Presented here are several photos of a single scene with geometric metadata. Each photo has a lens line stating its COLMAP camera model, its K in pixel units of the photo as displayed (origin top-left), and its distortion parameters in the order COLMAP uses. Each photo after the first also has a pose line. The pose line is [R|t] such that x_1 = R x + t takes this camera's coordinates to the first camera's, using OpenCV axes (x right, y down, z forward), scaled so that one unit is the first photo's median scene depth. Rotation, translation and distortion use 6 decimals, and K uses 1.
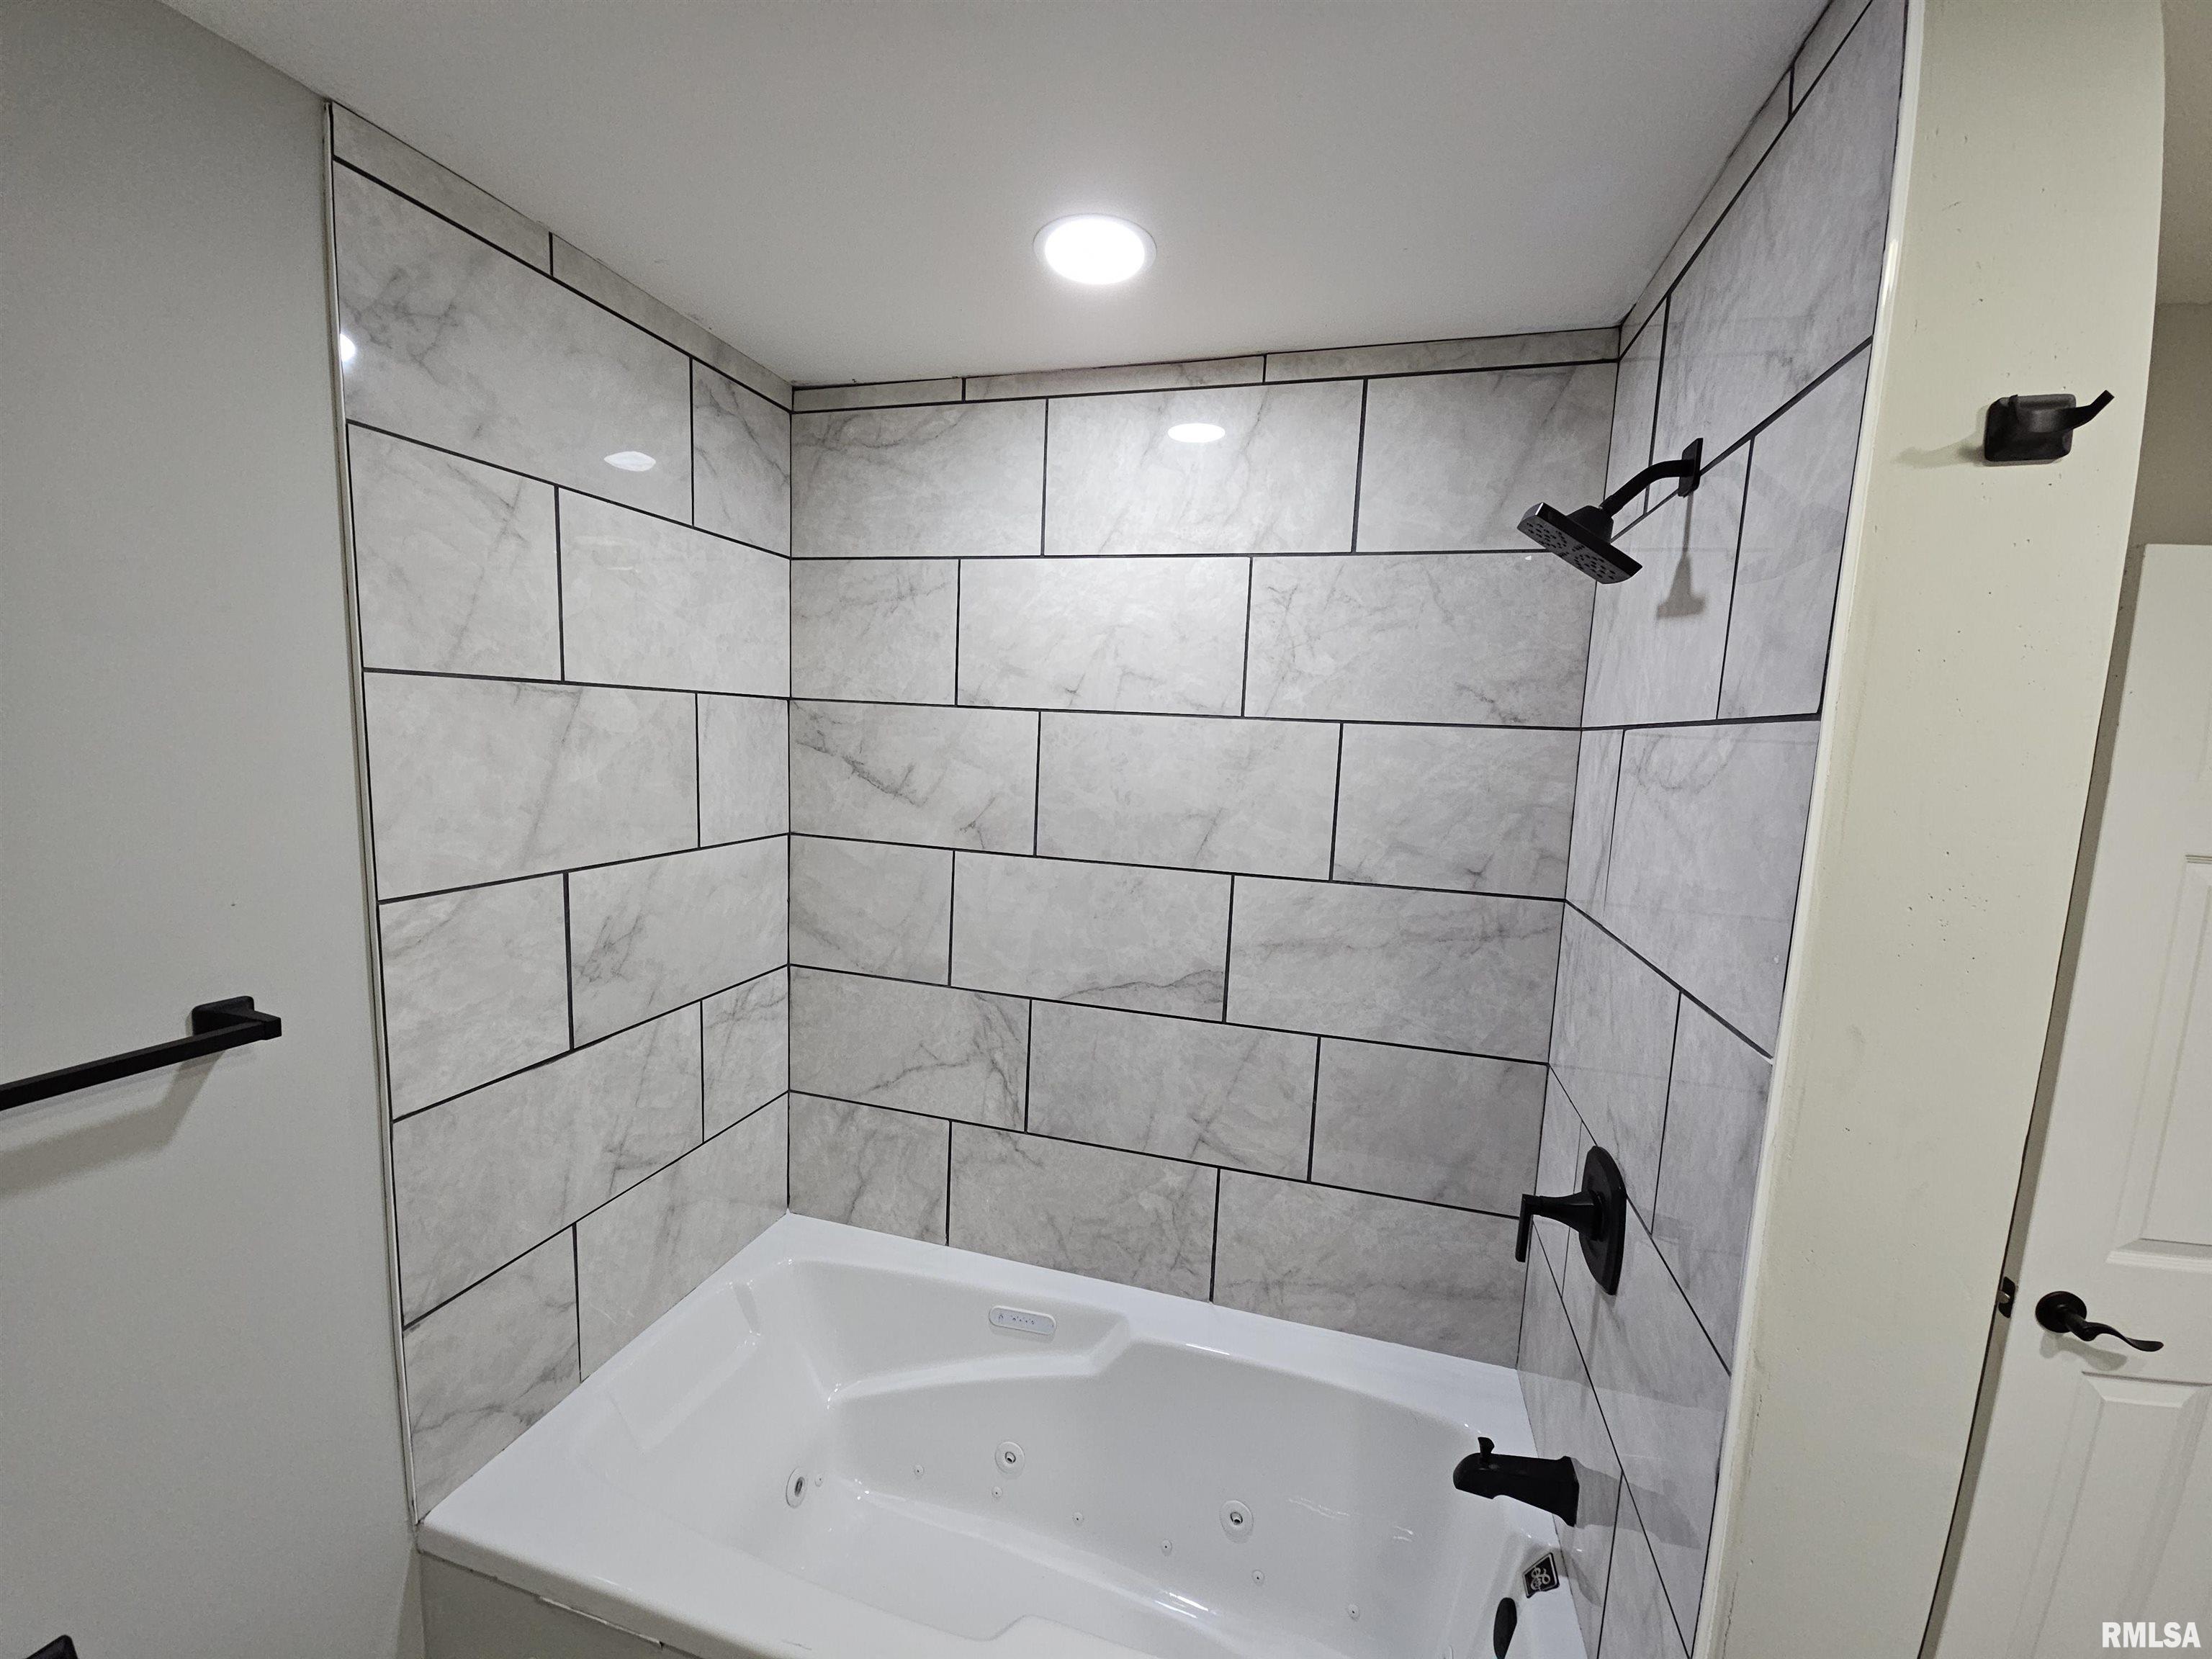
lens RADIAL K [[897.8, 0, 1103.6], [0, 897.8, 838.4], [0, 0, 1]] dist [-0.000595, -0.000219]
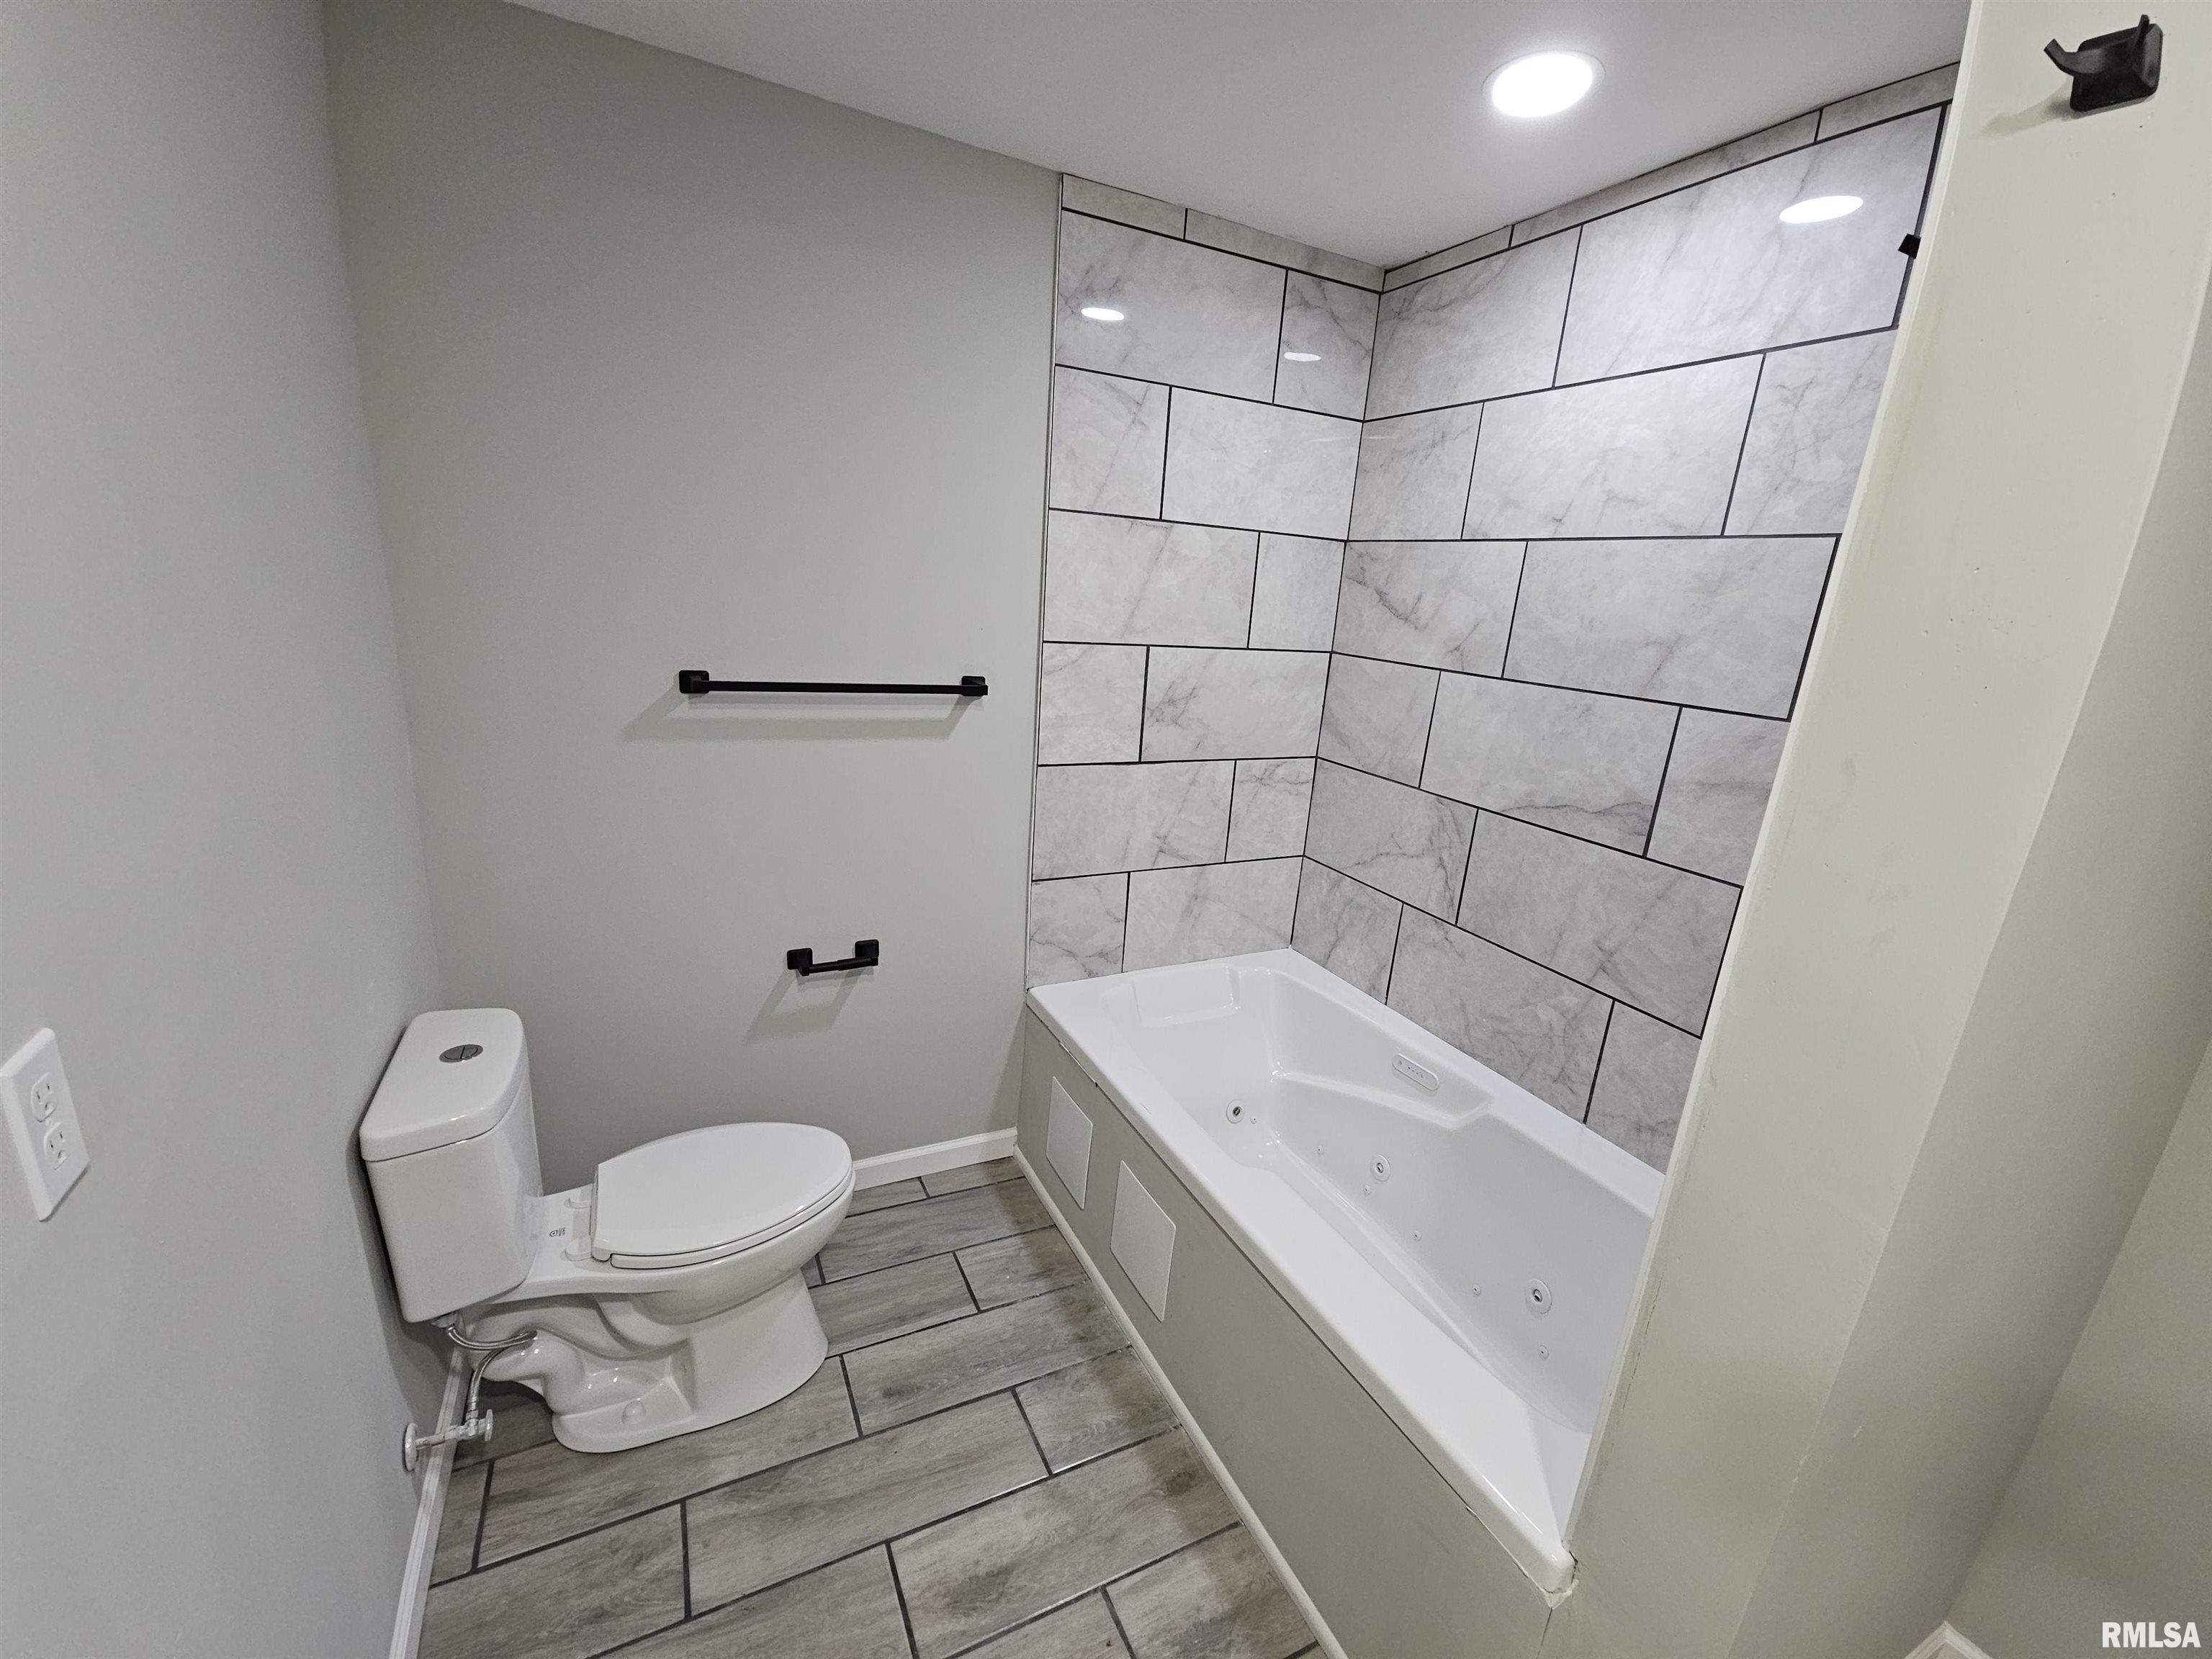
lens RADIAL K [[897.8, 0, 1103.6], [0, 897.8, 838.4], [0, 0, 1]] dist [-0.000595, -0.000219]
pose [[0.676225, 0.202765, -0.708241, 0.431719], [-0.128299, 0.979099, 0.157812, 0.105670], [0.725437, -0.015850, 0.688106, -0.116580]]
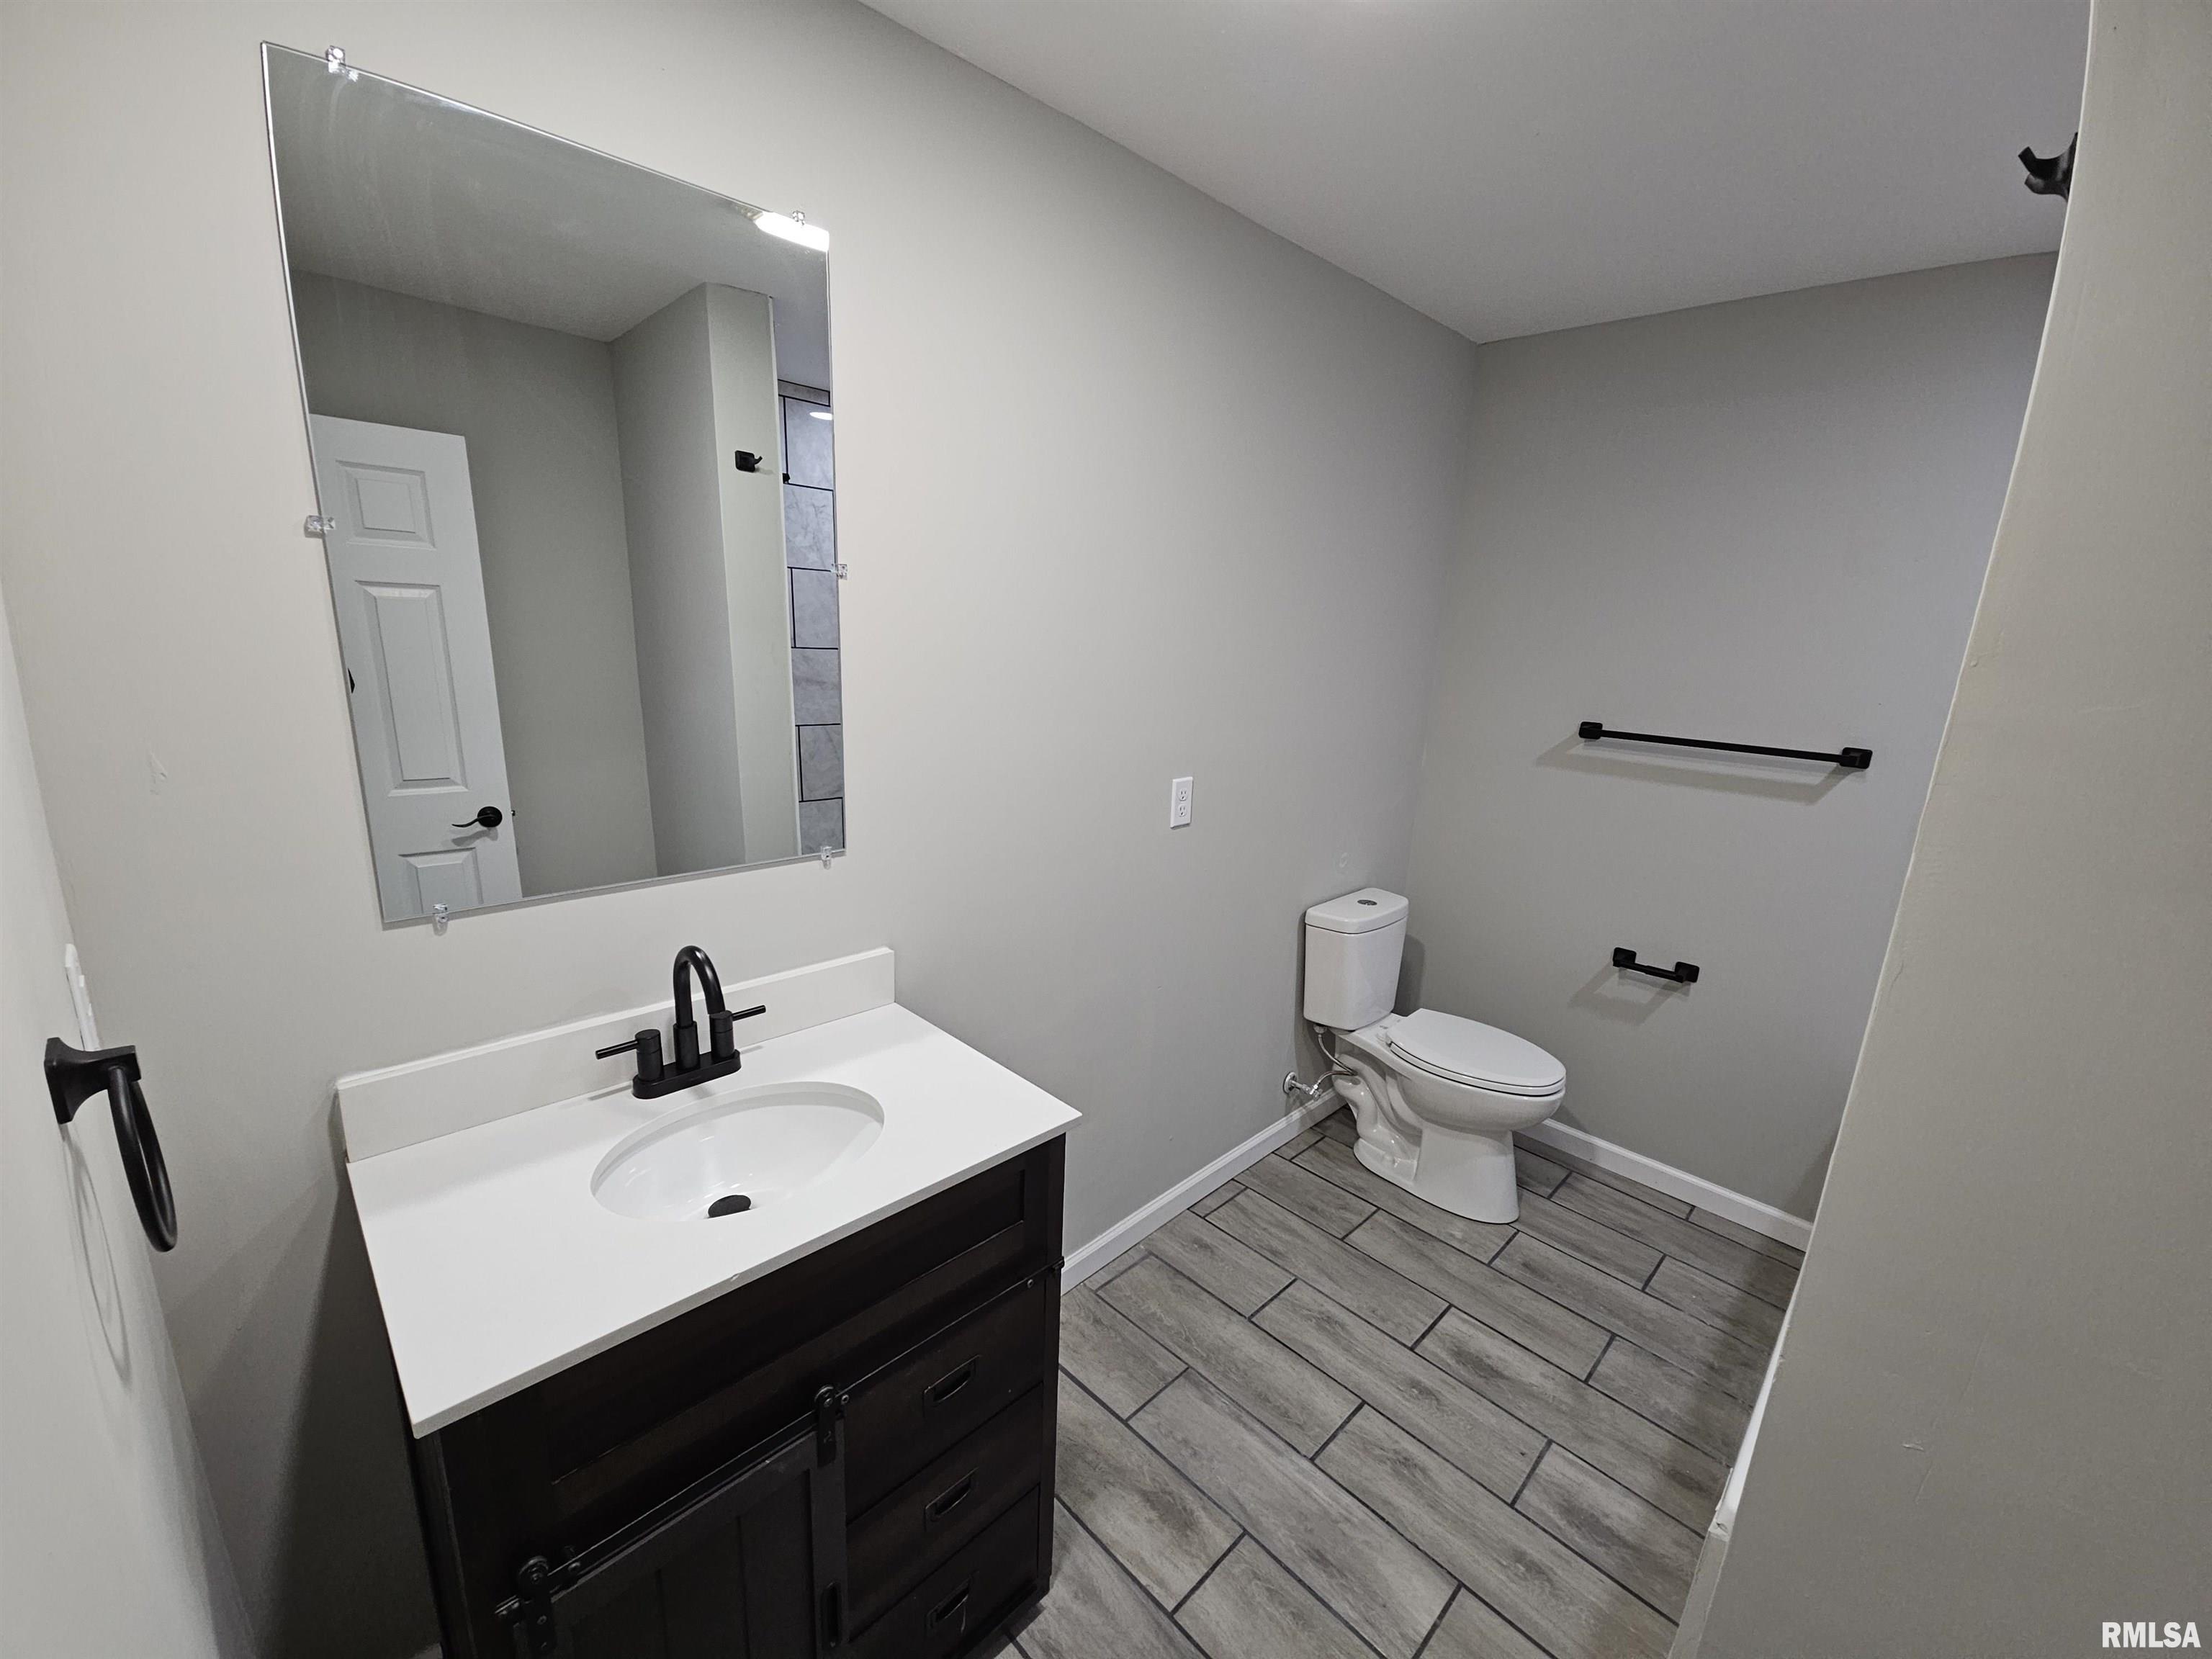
lens RADIAL K [[897.8, 0, 1103.6], [0, 897.8, 838.4], [0, 0, 1]] dist [-0.000595, -0.000219]
pose [[-0.484426, 0.142478, -0.863152, 1.014703], [-0.166566, 0.953579, 0.250886, 0.086445], [0.858829, 0.265307, -0.438206, 0.266608]]
